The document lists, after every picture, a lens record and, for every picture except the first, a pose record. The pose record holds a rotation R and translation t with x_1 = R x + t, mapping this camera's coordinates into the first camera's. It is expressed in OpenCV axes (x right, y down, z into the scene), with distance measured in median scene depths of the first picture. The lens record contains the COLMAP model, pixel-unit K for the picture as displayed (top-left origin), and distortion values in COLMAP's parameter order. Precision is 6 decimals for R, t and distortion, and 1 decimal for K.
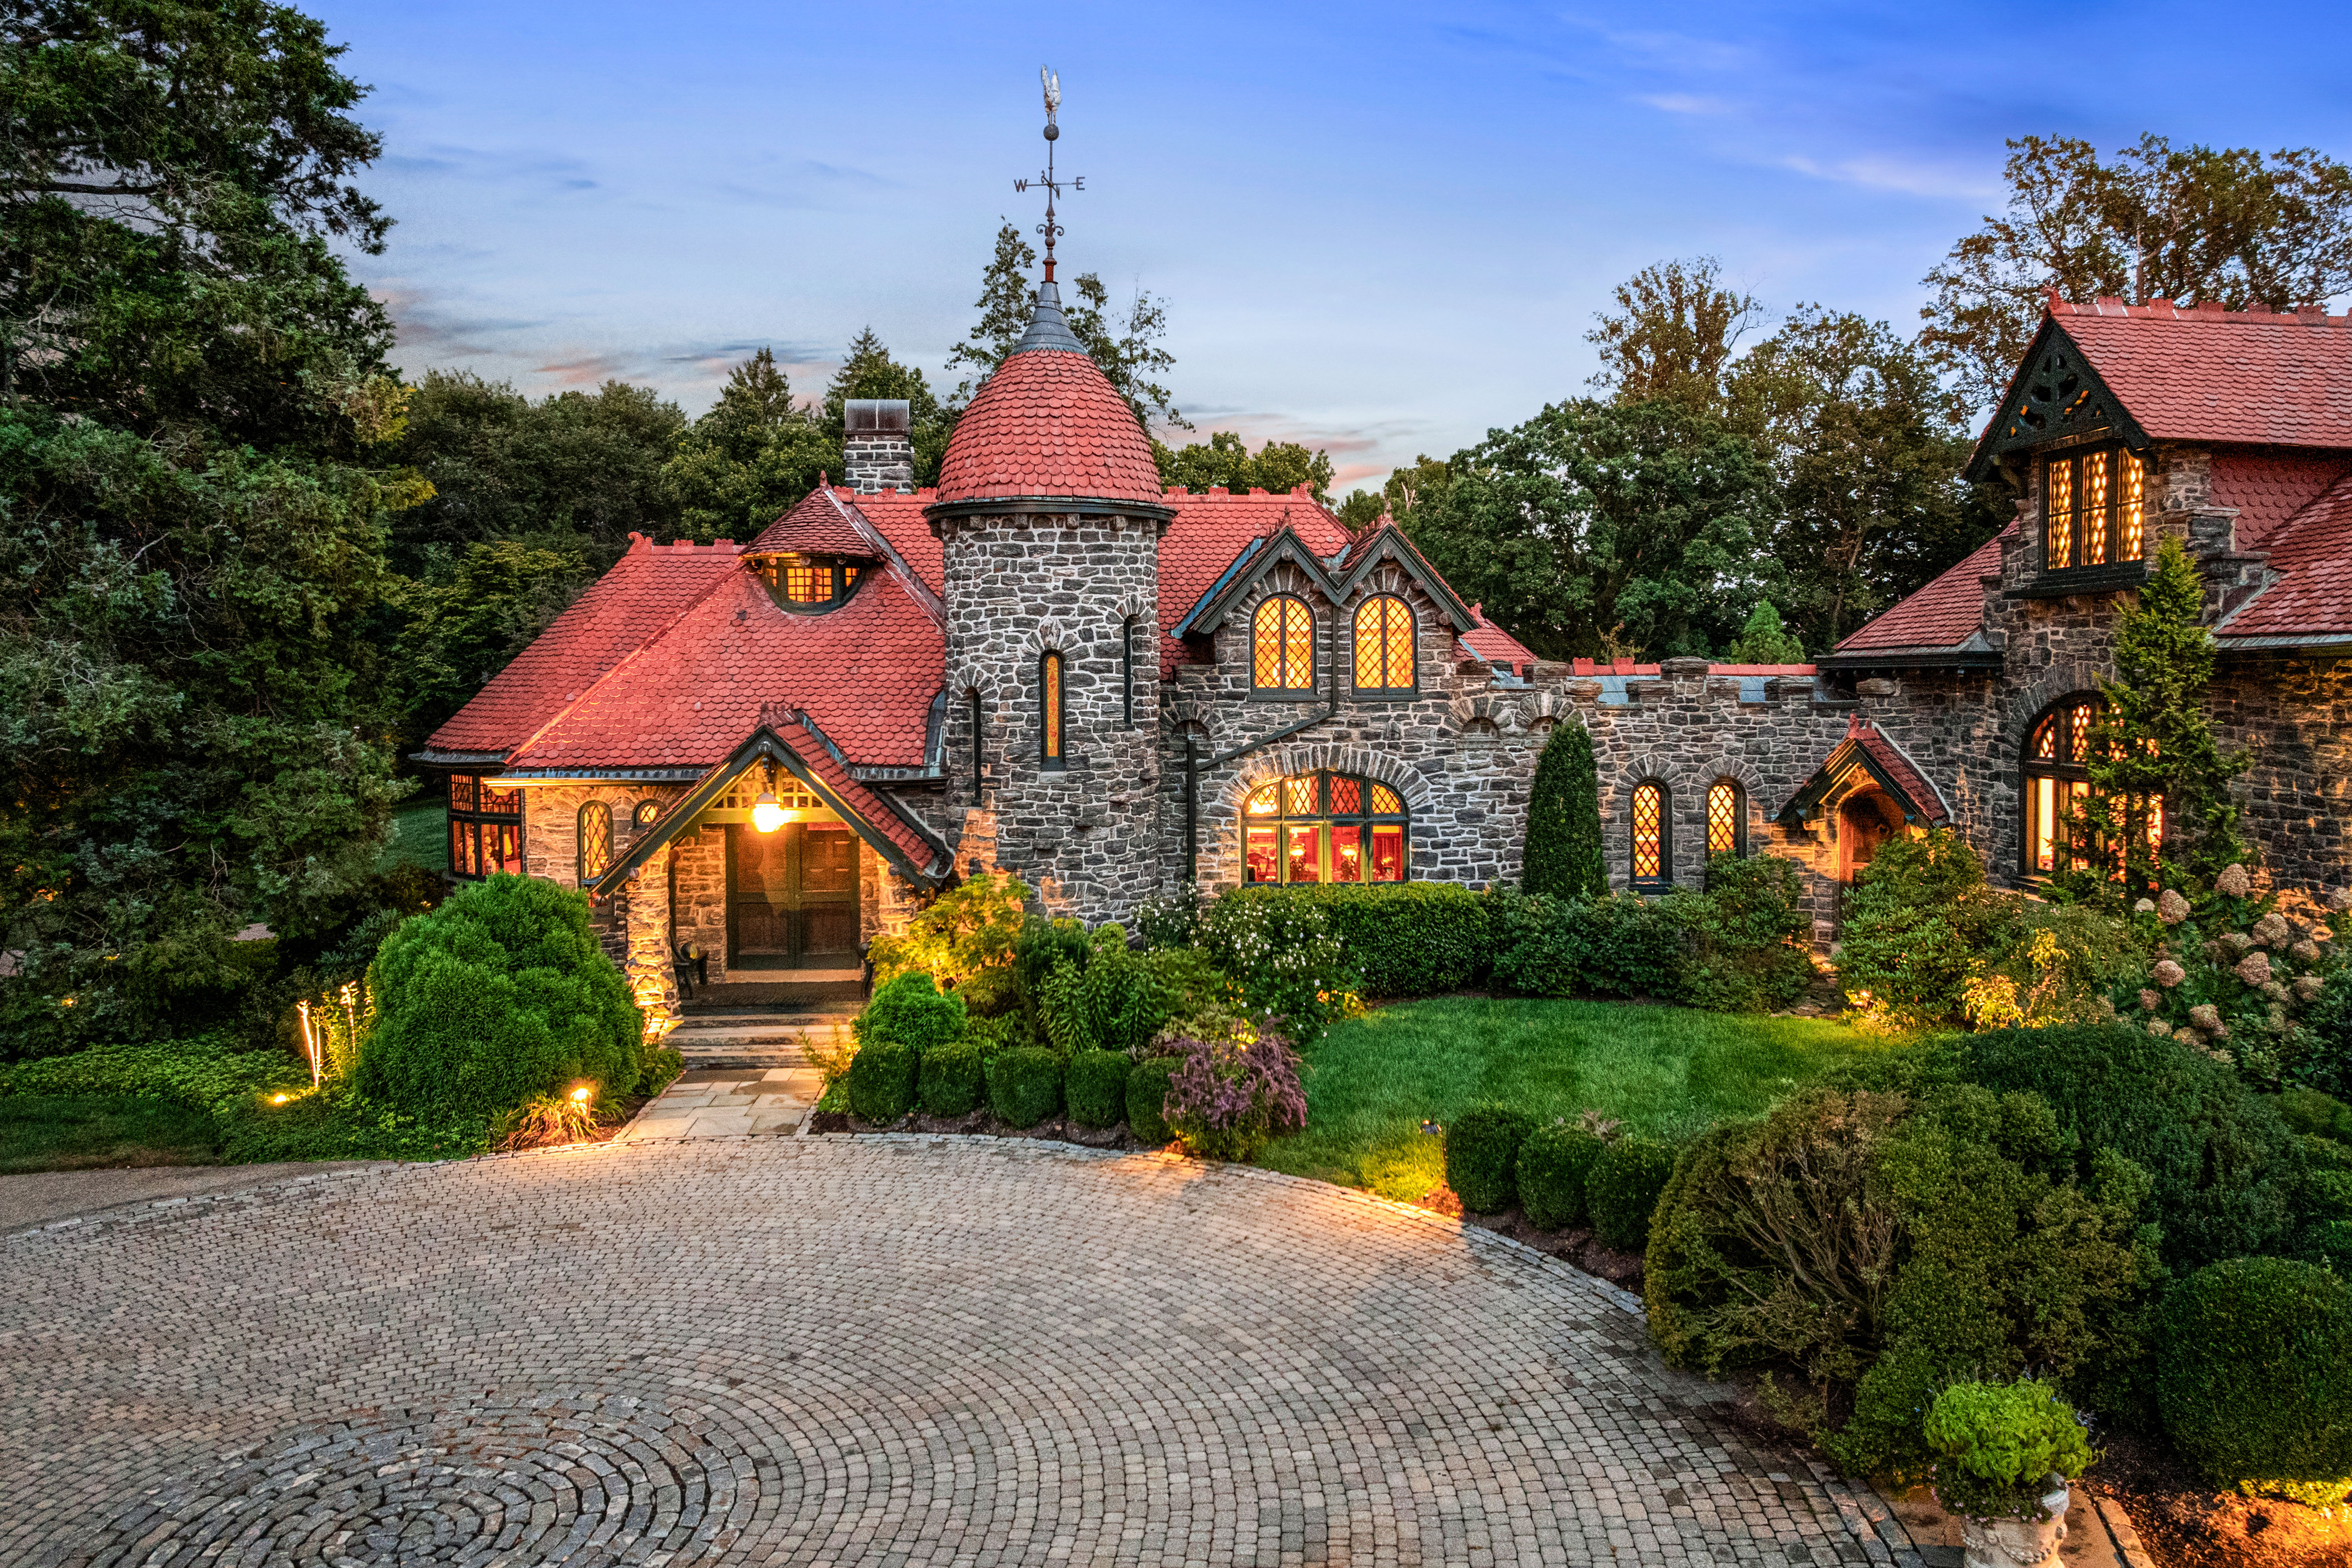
lens RADIAL K [[1684.9, 0, 1175.1], [0, 1684.9, 733.5], [0, 0, 1]] dist [-0.030281, 0.001776]
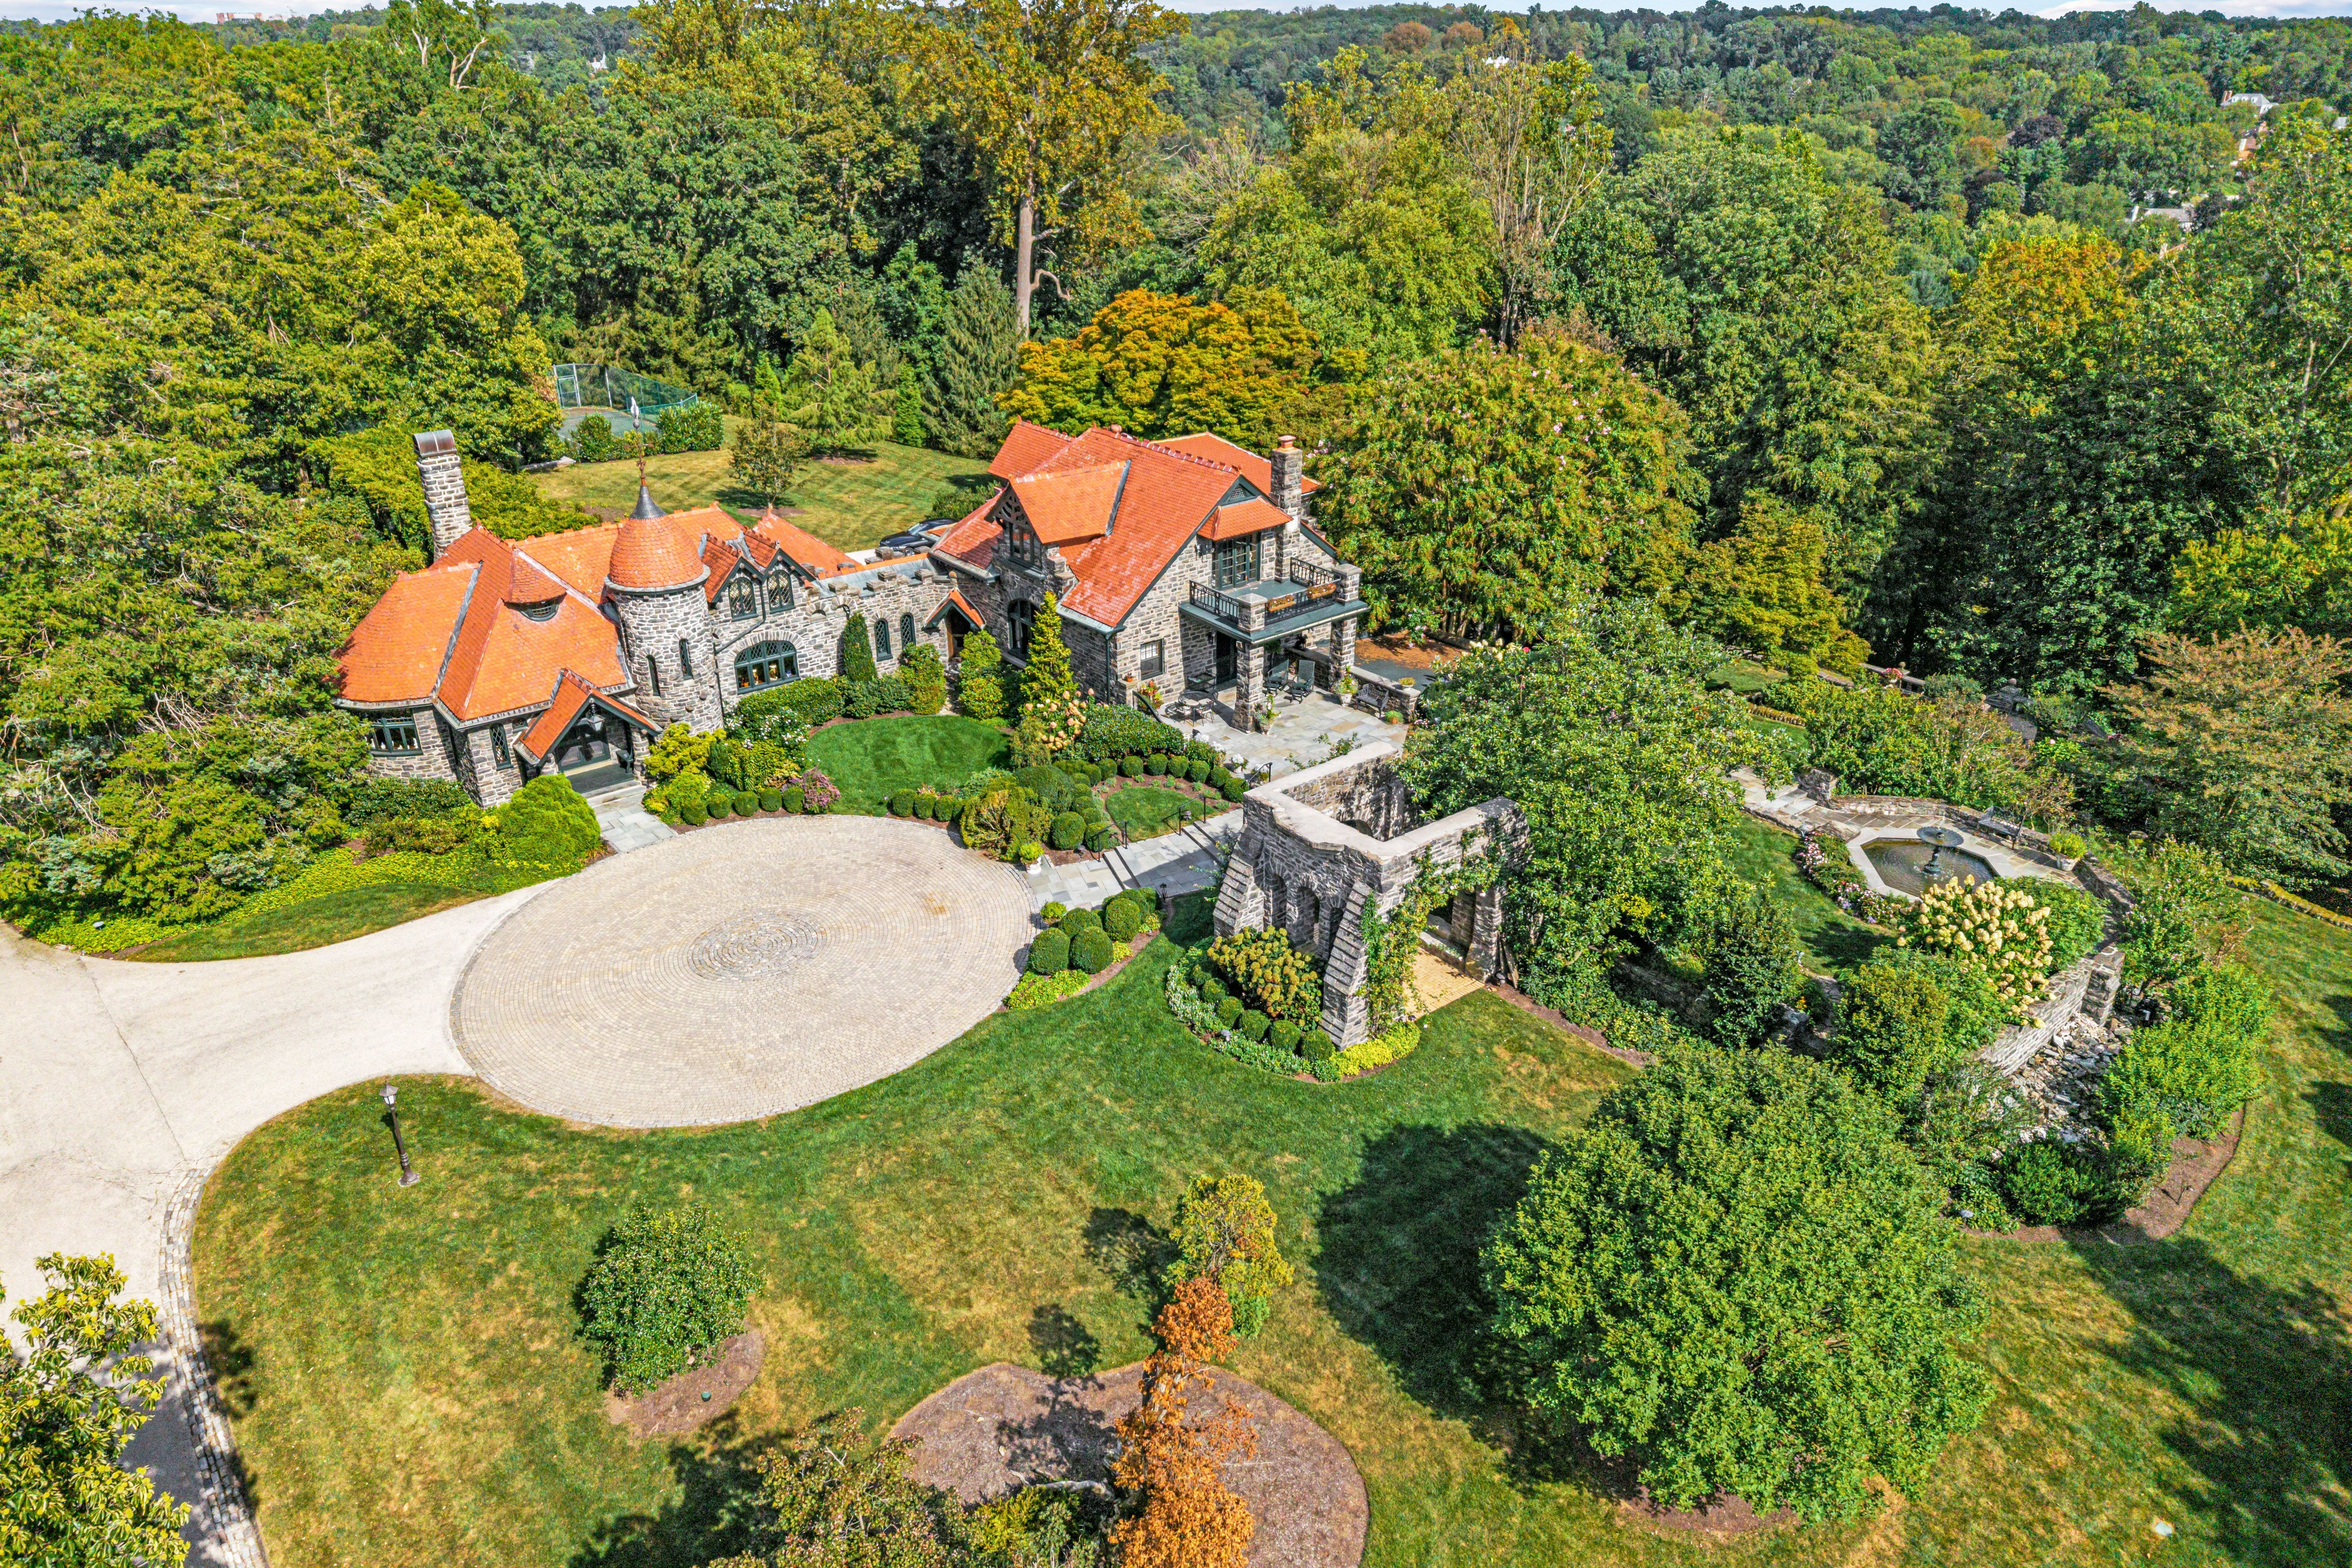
lens RADIAL K [[1504.3, 0, 1176.0], [0, 1504.3, 784.0], [0, 0, 1]] dist [0.040025, -0.000093]
pose [[0.833376, -0.225248, 0.504725, -0.594164], [0.017161, 0.923294, 0.383711, -0.647313], [-0.552440, -0.311114, 0.773316, -1.179657]]
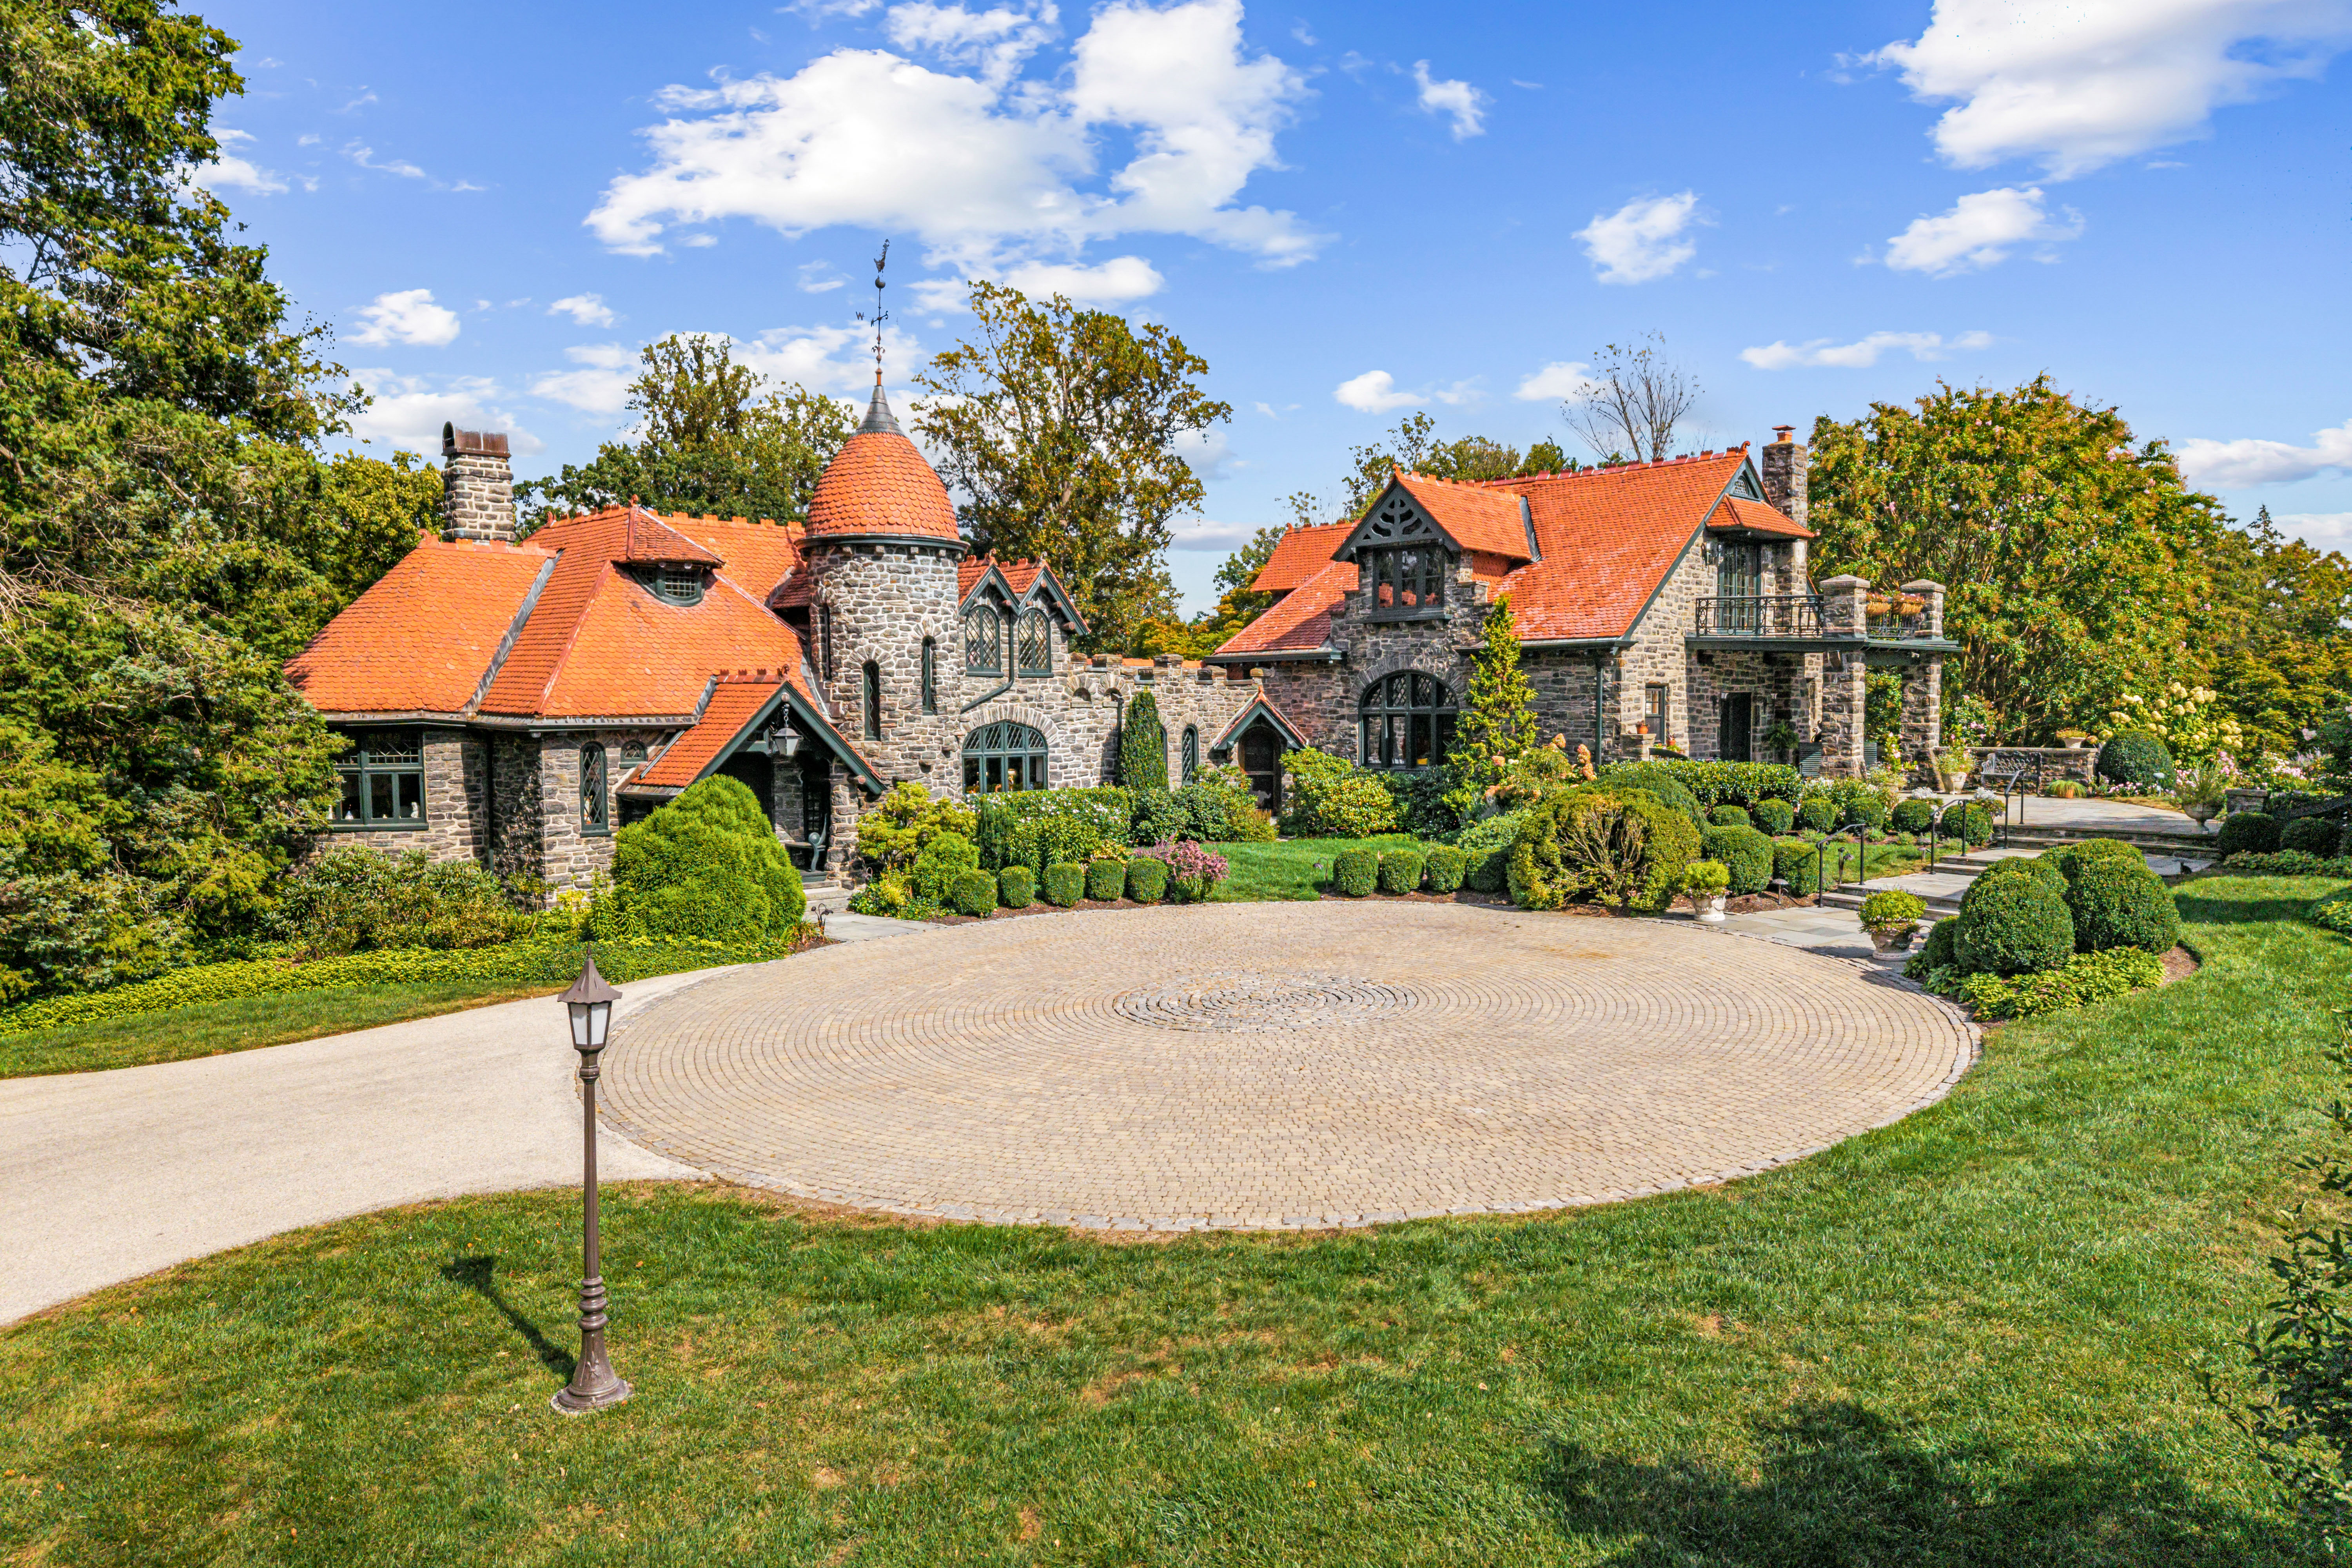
lens RADIAL K [[1484.0, 0, 1220.6], [0, 1484.0, 795.4], [0, 0, 1]] dist [0.100866, -0.177784]
pose [[0.764054, -0.041825, 0.643795, -0.655999], [0.022825, 0.999024, 0.037815, 0.043725], [-0.644748, -0.014198, 0.764263, -0.186943]]
